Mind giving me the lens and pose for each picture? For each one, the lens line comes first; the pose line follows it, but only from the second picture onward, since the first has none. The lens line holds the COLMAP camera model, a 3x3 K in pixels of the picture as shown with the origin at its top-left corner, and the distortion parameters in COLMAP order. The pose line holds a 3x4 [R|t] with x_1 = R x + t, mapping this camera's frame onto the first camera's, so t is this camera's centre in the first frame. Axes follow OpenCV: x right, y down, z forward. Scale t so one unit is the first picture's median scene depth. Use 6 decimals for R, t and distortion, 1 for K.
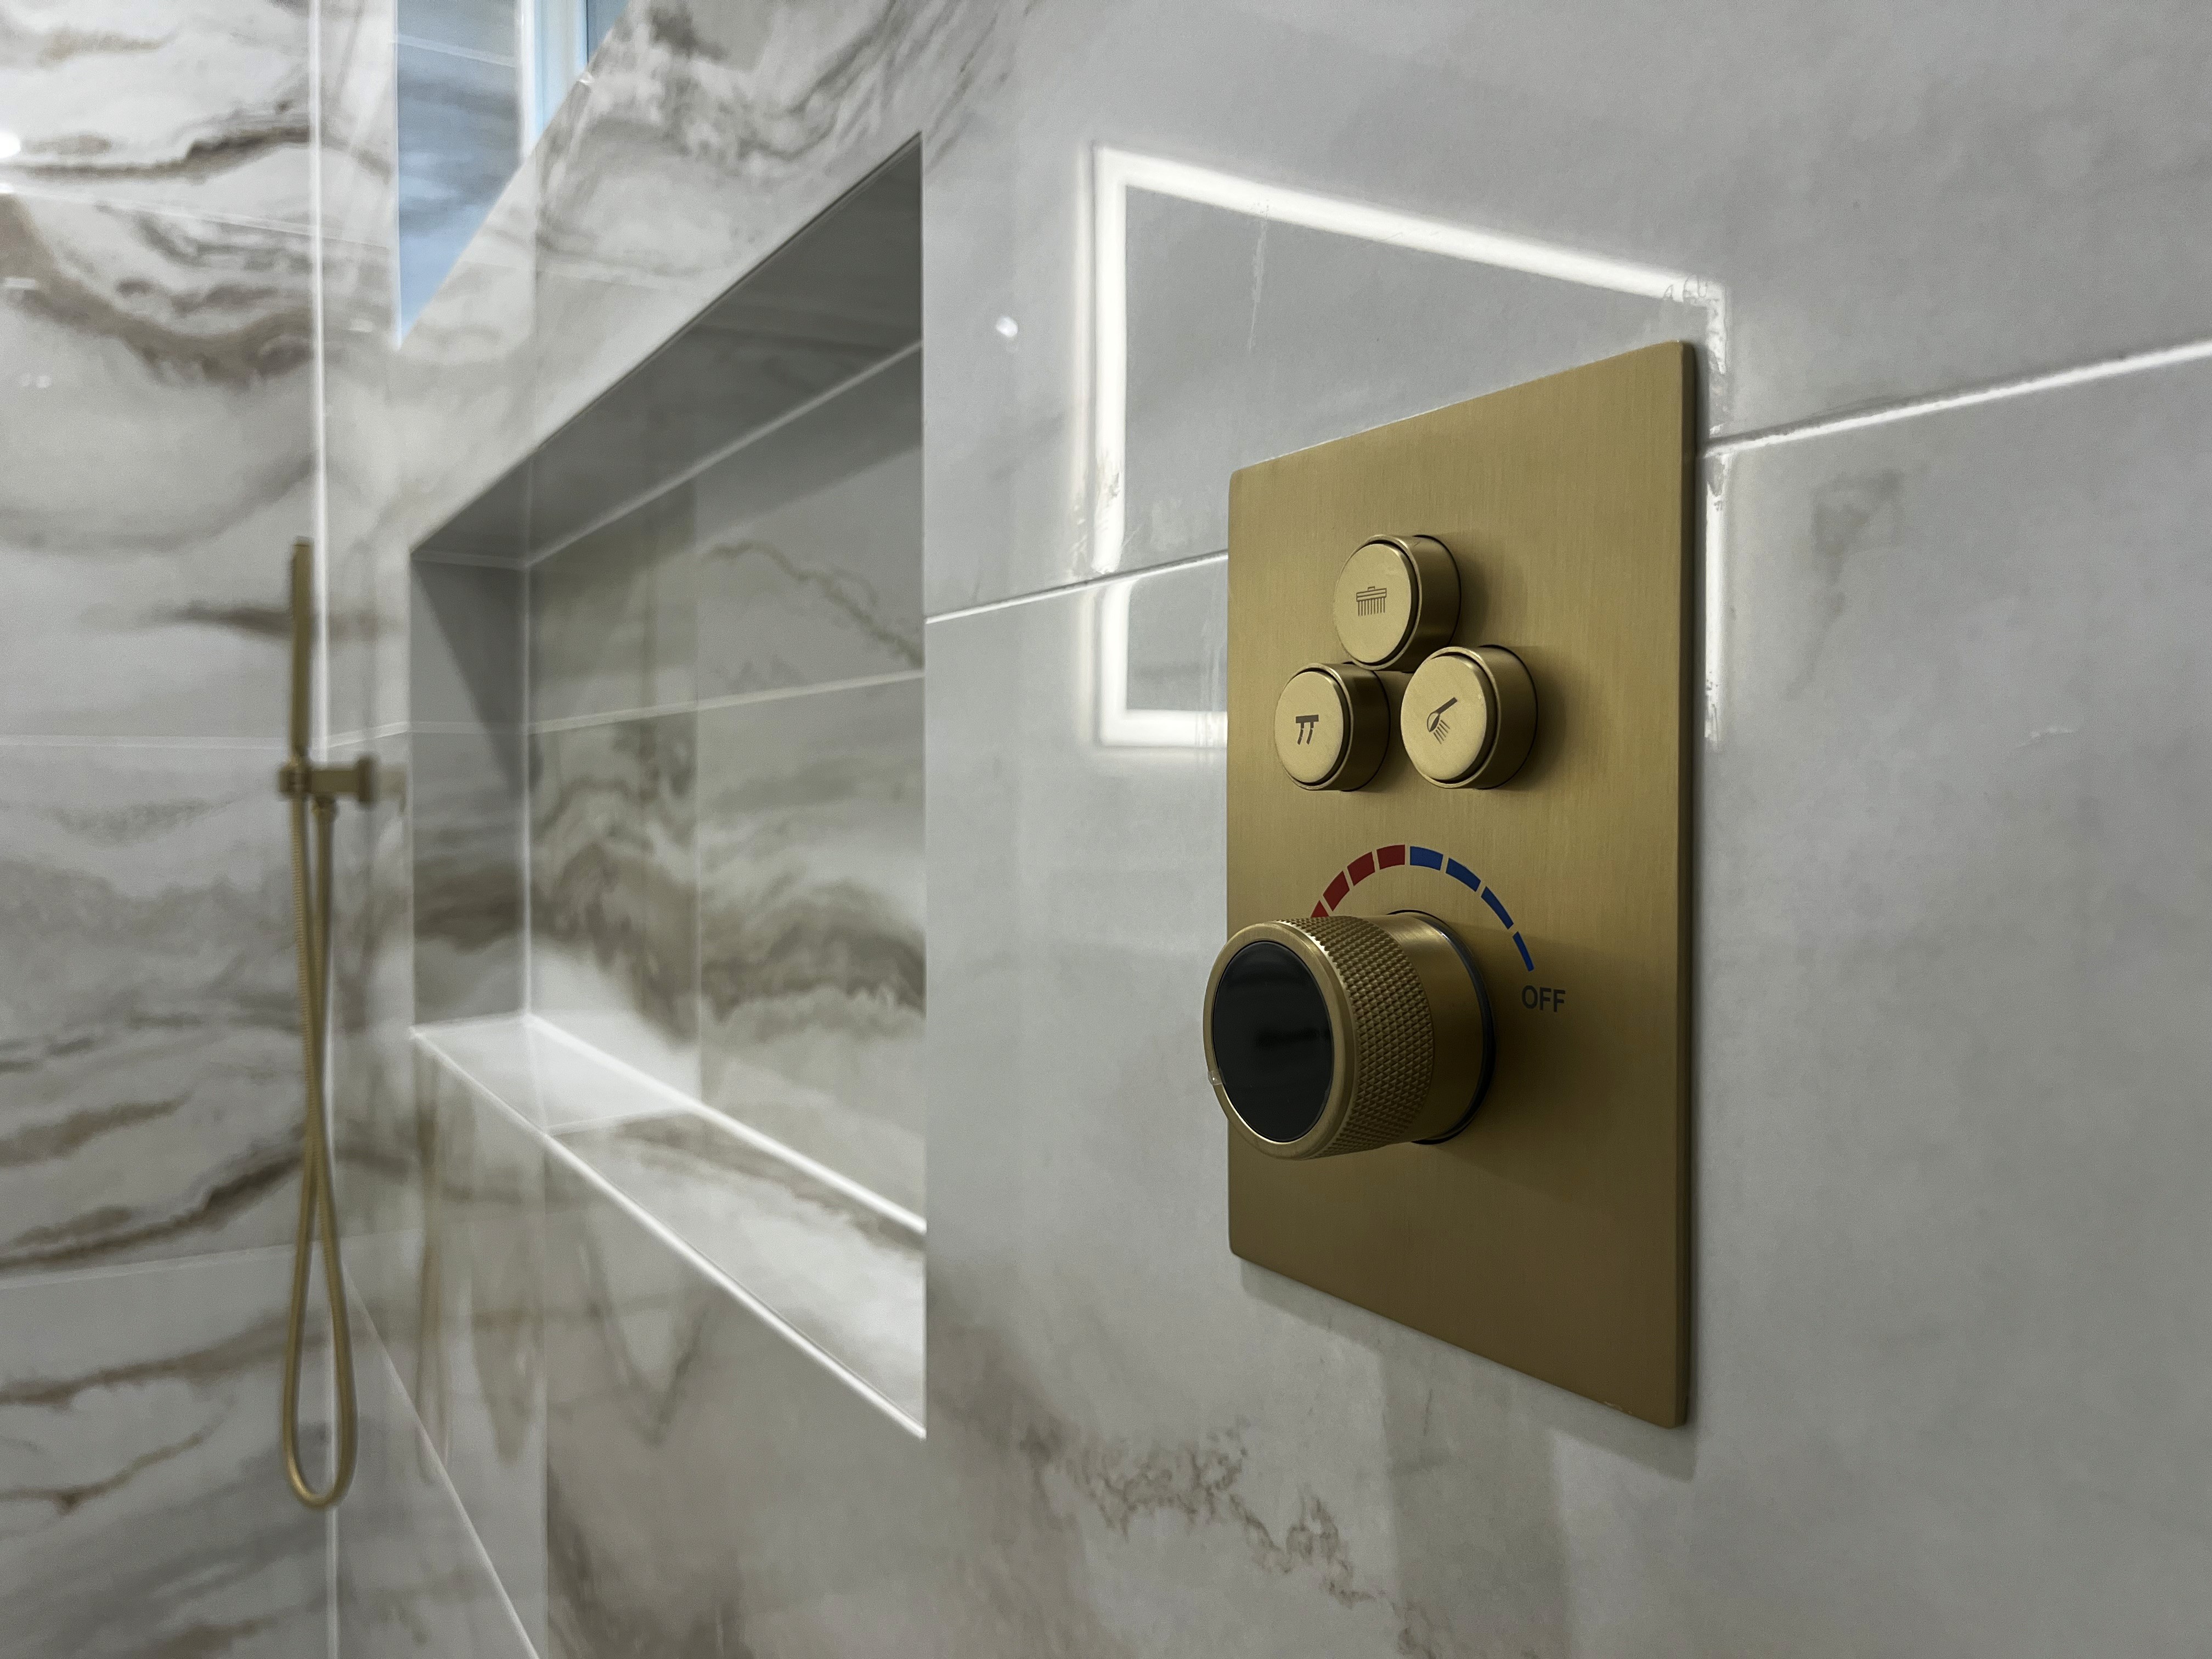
lens RADIAL K [[1713.9, 0, 1105.7], [0, 1713.9, 842.8], [0, 0, 1]] dist [-0.005705, -0.009602]
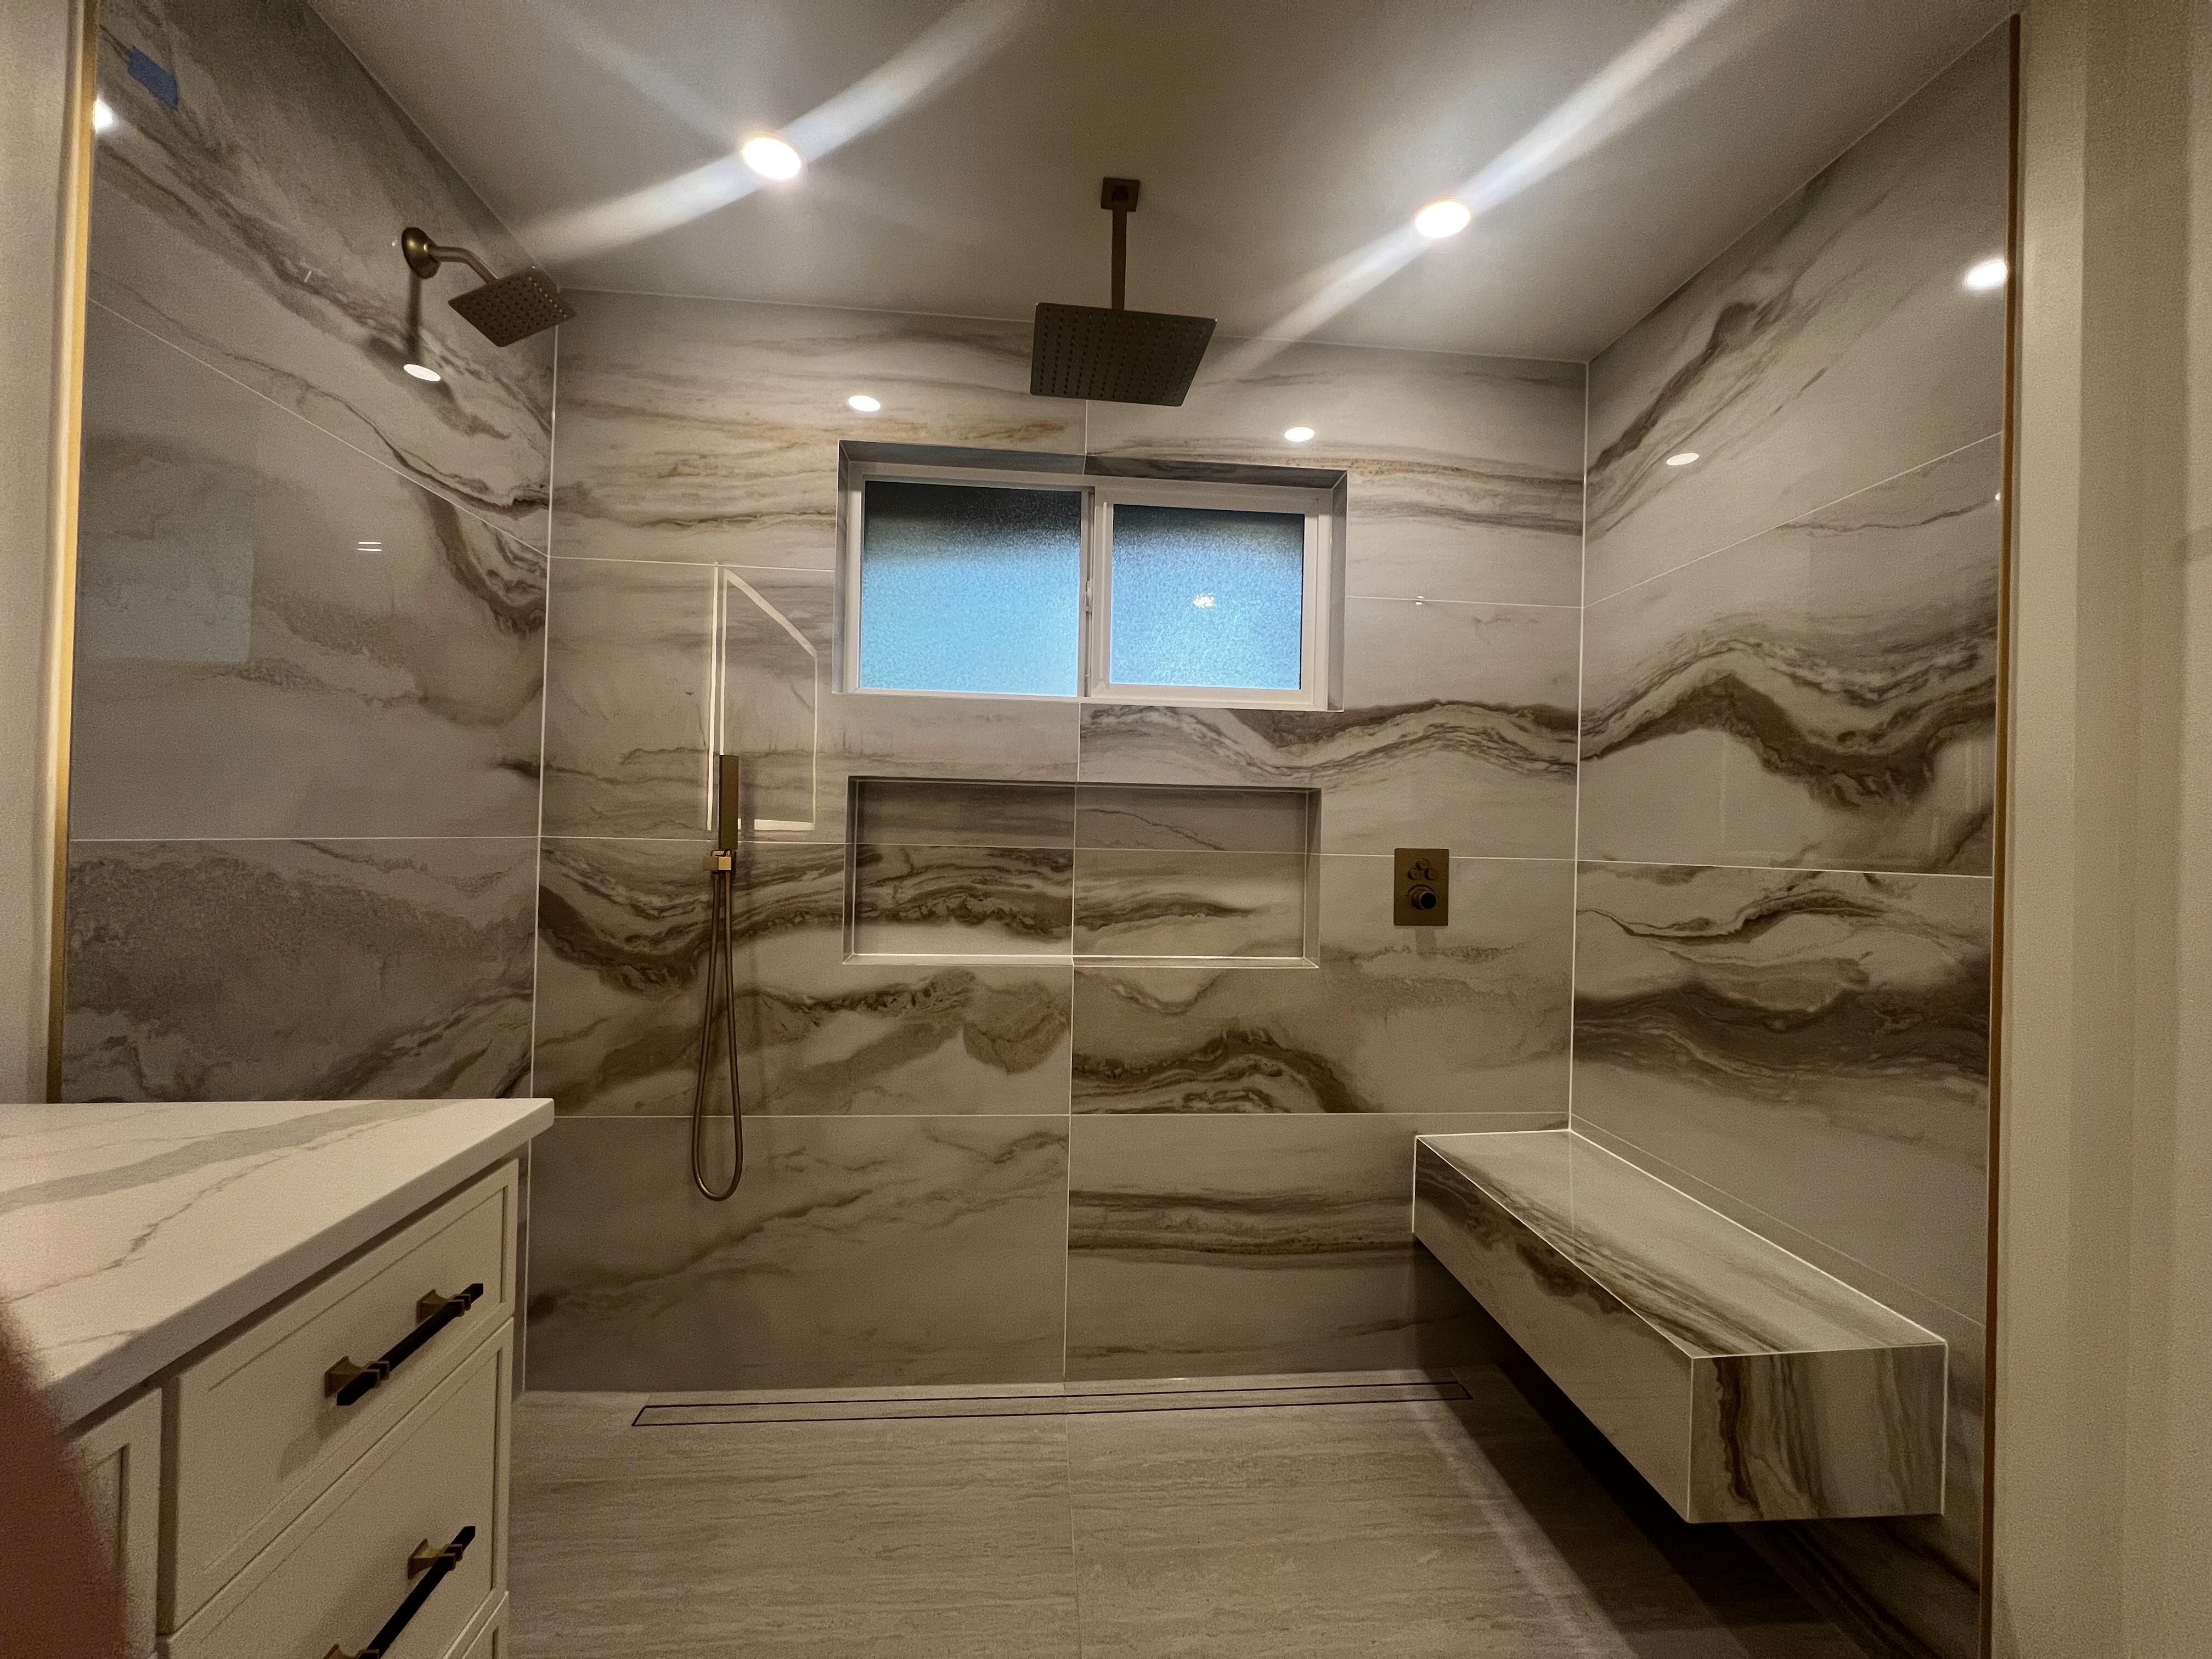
lens RADIAL K [[878.3, 0, 1107.1], [0, 878.3, 826.4], [0, 0, 1]] dist [0.000855, 0.000045]
pose [[0.424166, 0.016582, 0.905433, -1.114137], [0.003878, 0.999790, -0.020126, -0.051182], [-0.905576, 0.012048, 0.424013, 0.068040]]
